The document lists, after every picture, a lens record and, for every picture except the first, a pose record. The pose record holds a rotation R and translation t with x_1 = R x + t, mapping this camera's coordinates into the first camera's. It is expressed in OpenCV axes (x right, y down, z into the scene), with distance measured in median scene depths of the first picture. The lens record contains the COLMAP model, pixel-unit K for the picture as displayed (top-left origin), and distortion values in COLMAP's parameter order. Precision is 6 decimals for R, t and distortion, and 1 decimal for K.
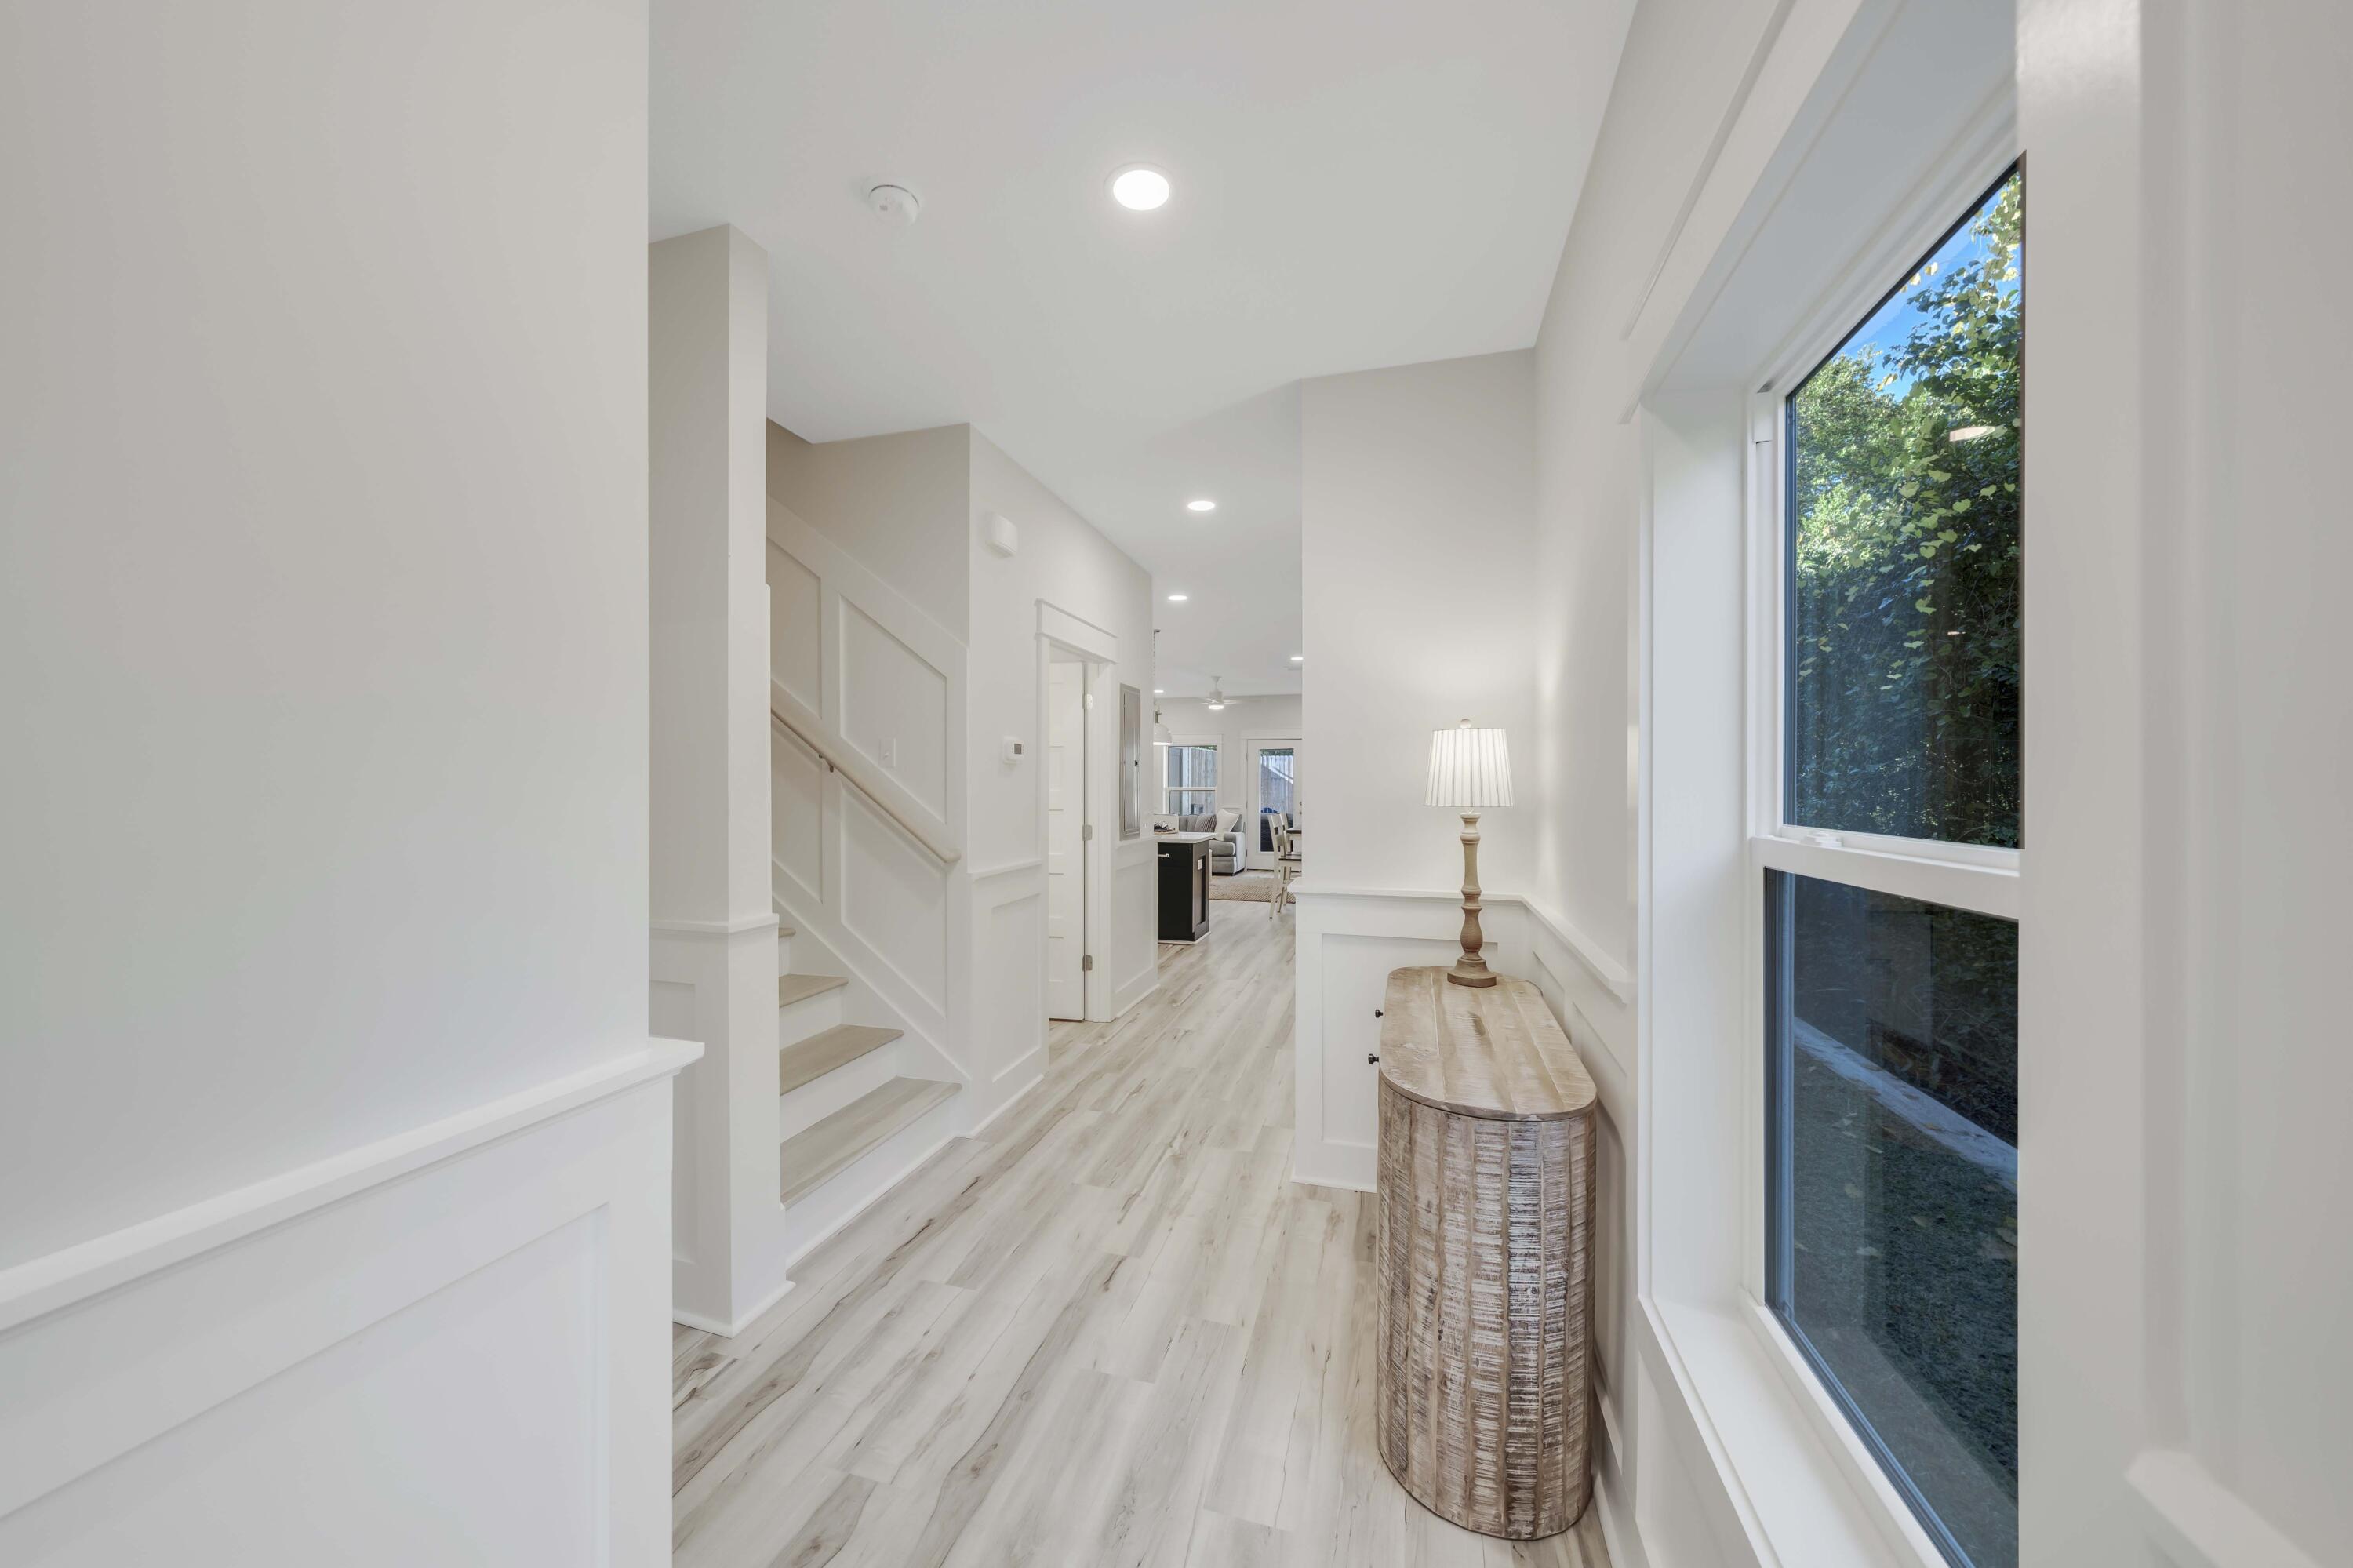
lens RADIAL K [[861.1, 0, 1171.1], [0, 861.1, 785.9], [0, 0, 1]] dist [-0.008992, -0.000073]
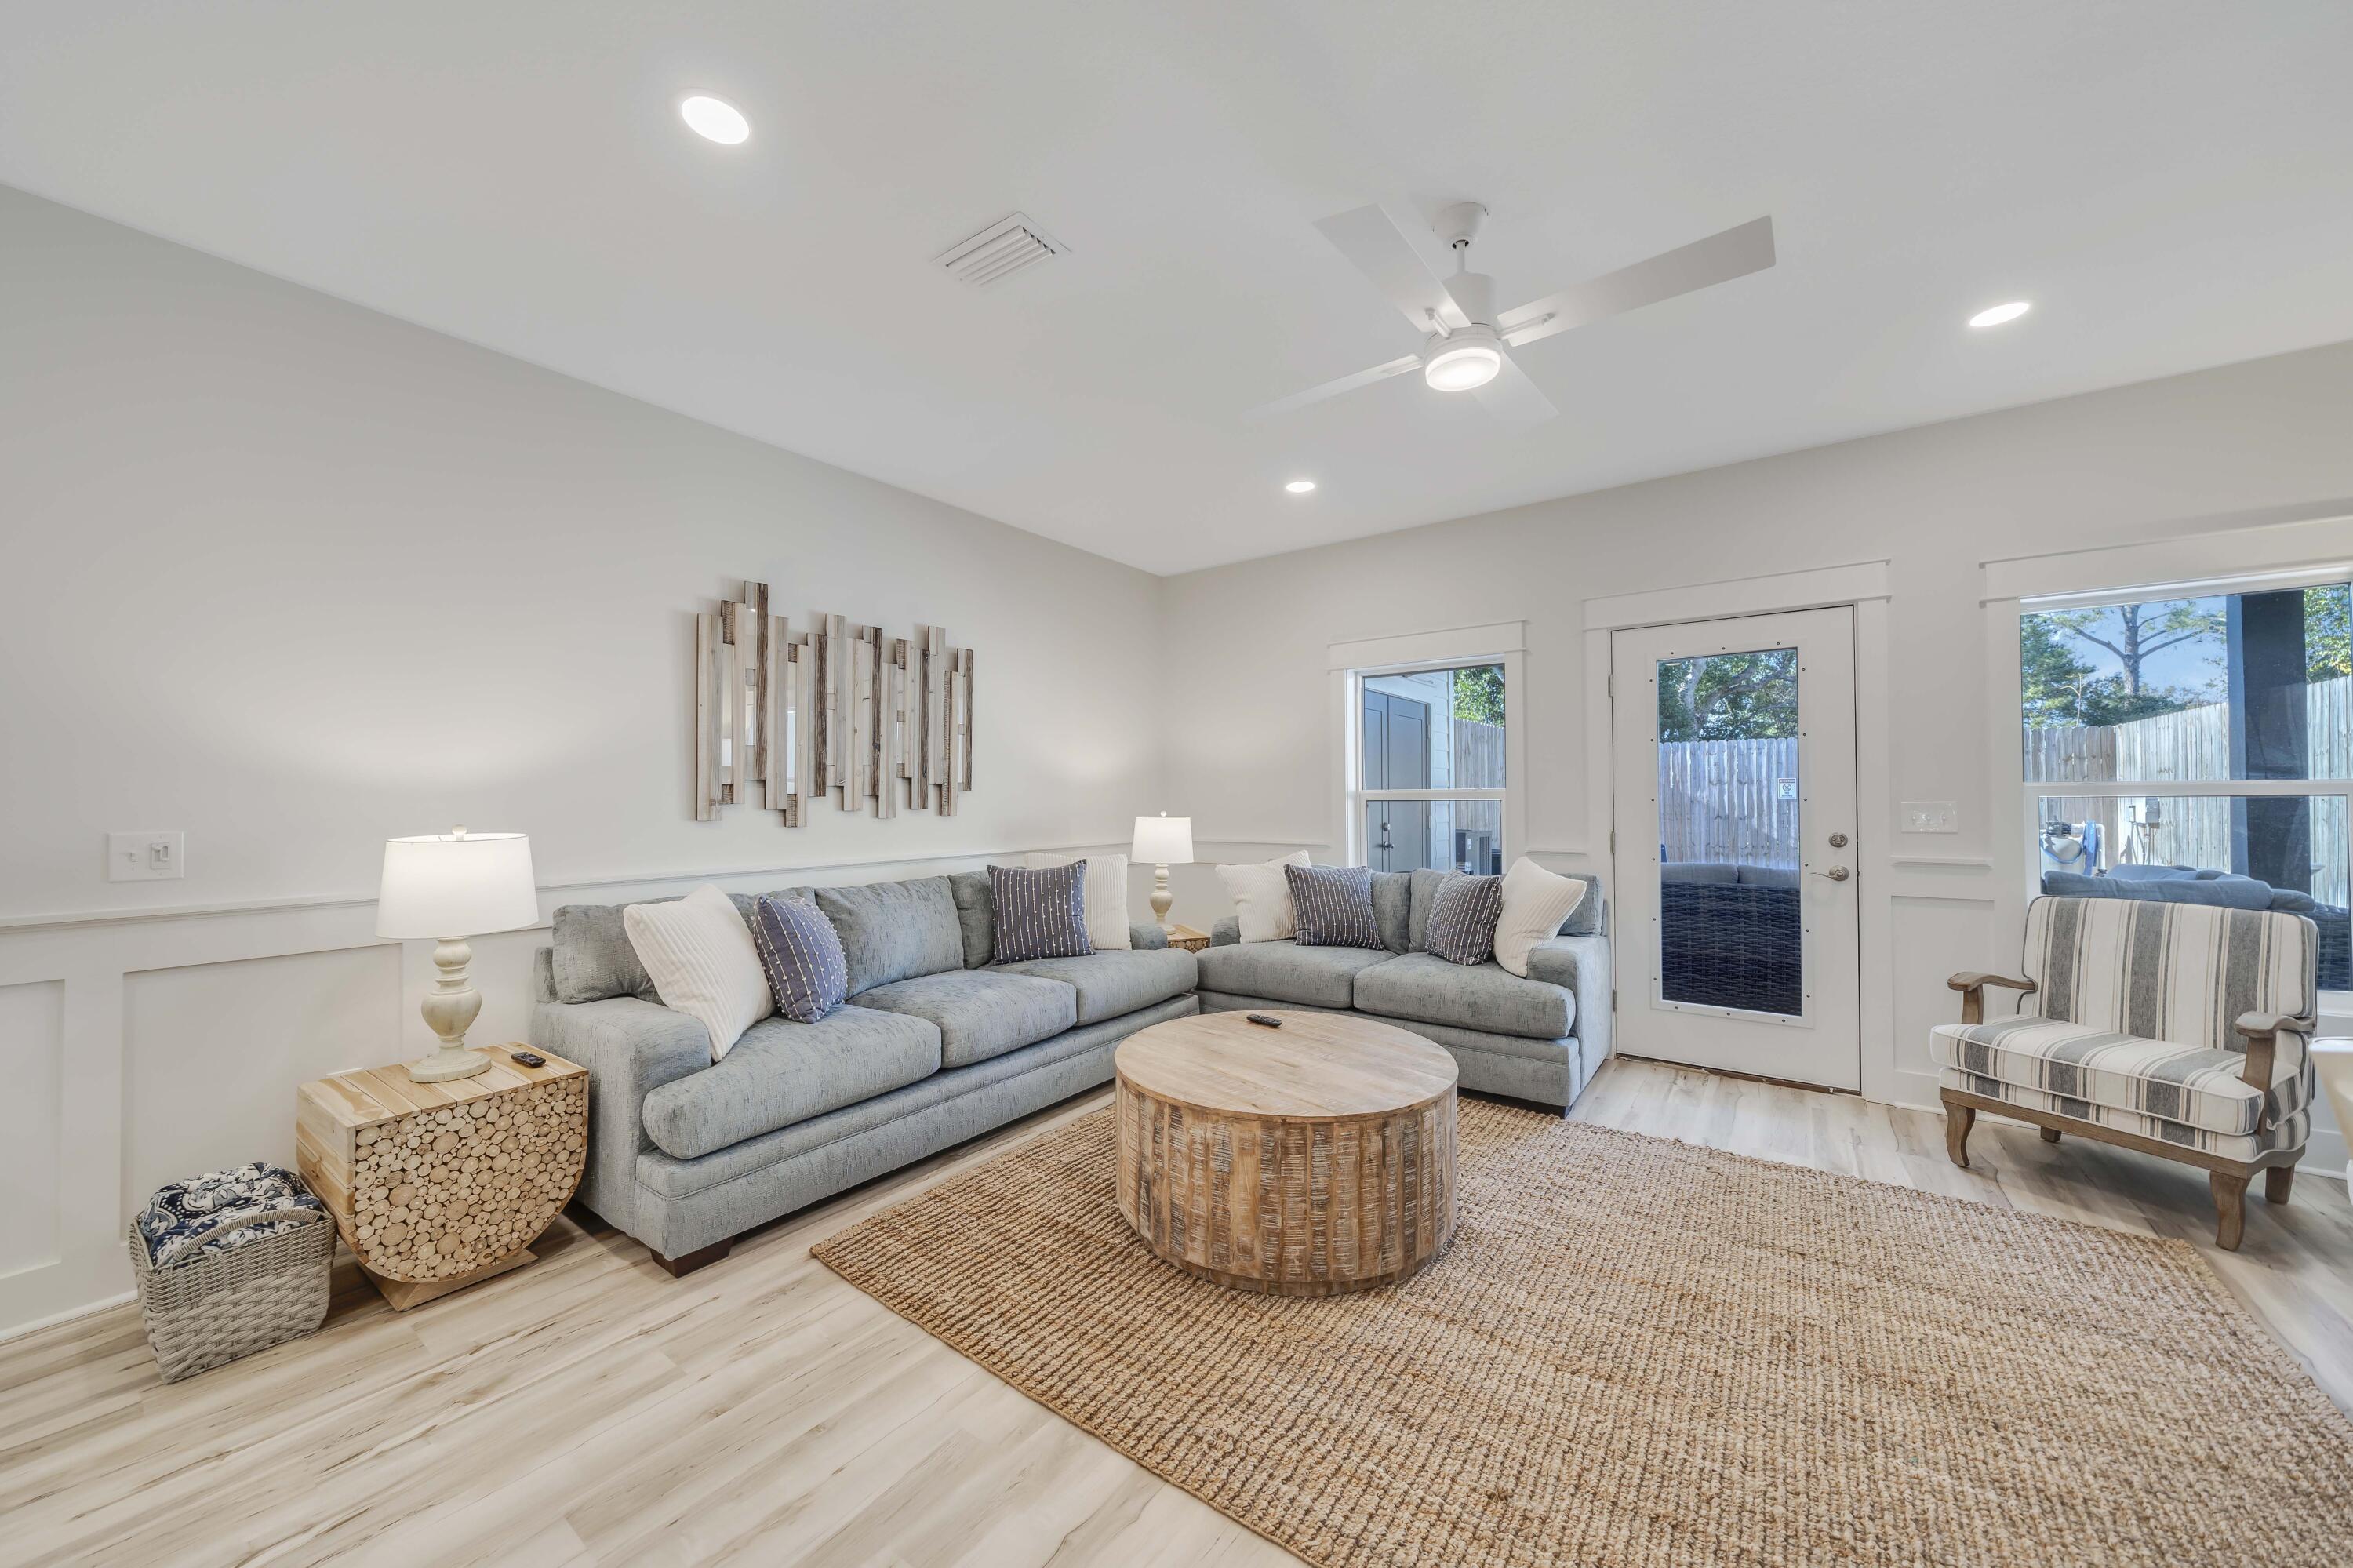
lens RADIAL K [[861.1, 0, 1170.9], [0, 861.1, 772.8], [0, 0, 1]] dist [-0.008992, -0.000073]
pose [[0.937651, -0.006997, -0.347507, 0.048709], [-0.002322, 0.999649, -0.026395, 0.005389], [0.347569, 0.025556, 0.937306, 0.685011]]
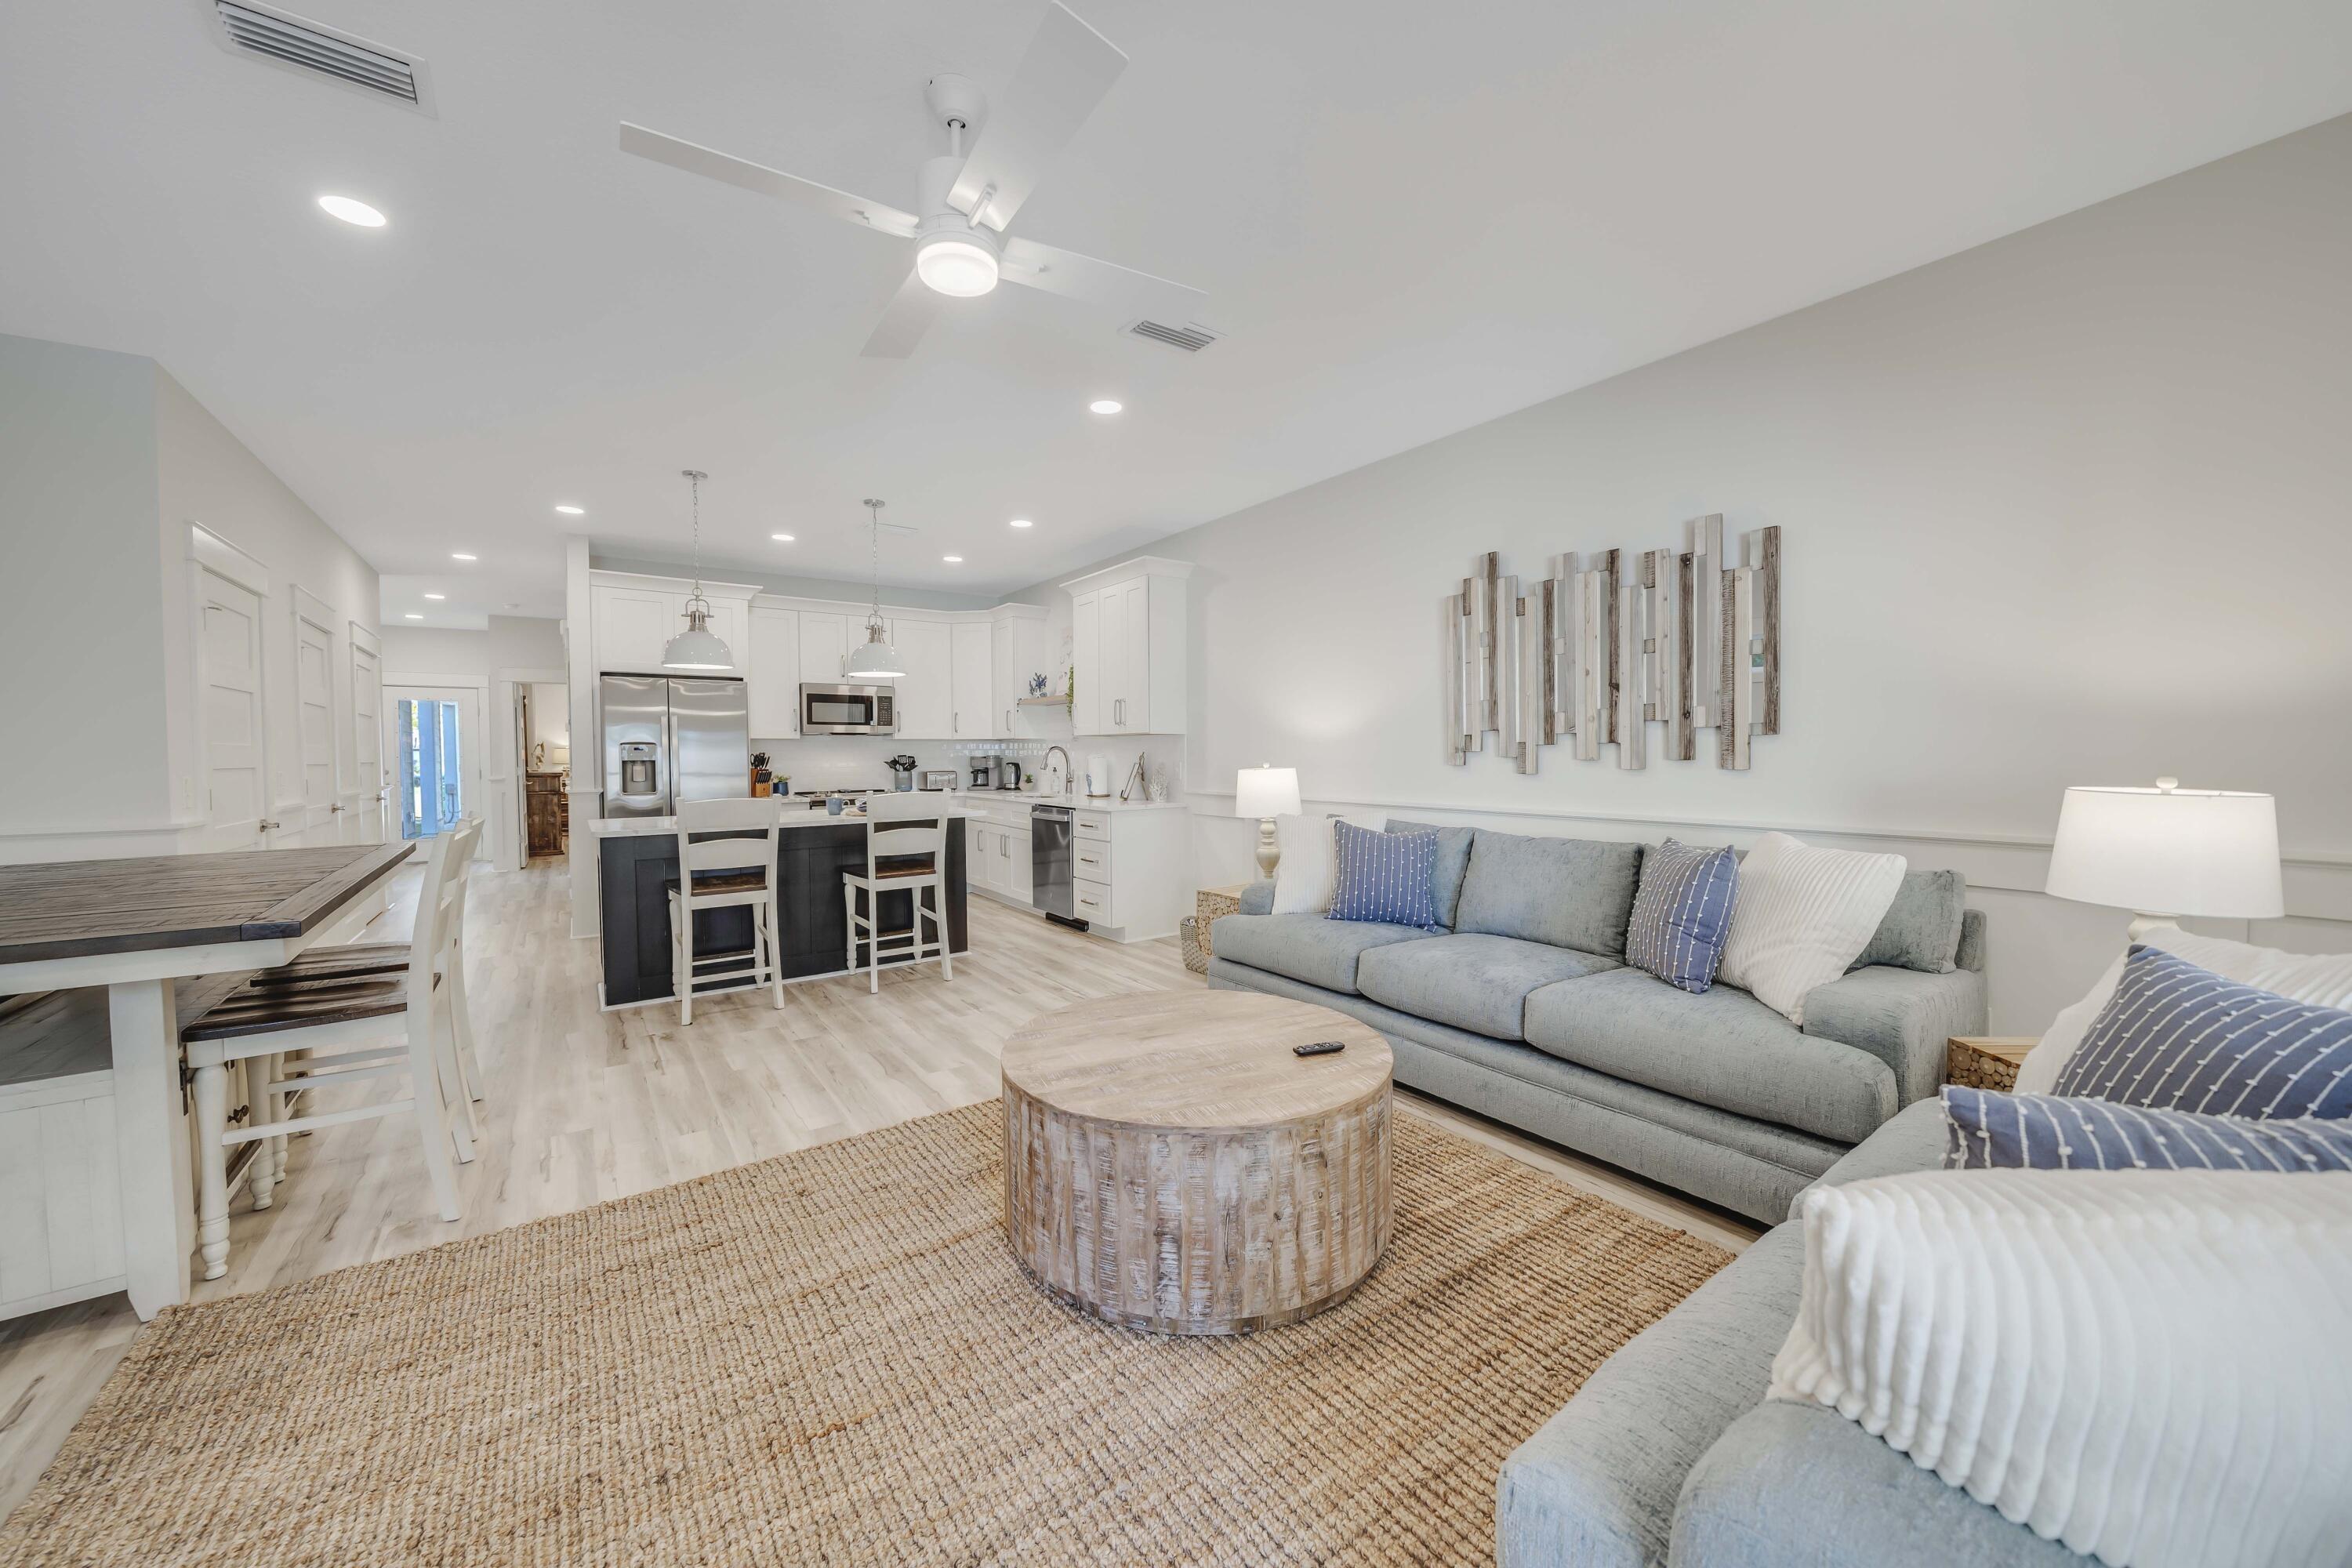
lens RADIAL K [[860.7, 0, 1155.7], [0, 860.7, 774.0], [0, 0, 1]] dist [-0.008992, -0.000073]
pose [[-0.642317, 0.030415, -0.765835, 0.142151], [0.011806, 0.999486, 0.029793, 0.005812], [0.766348, 0.010096, -0.642346, 0.997627]]
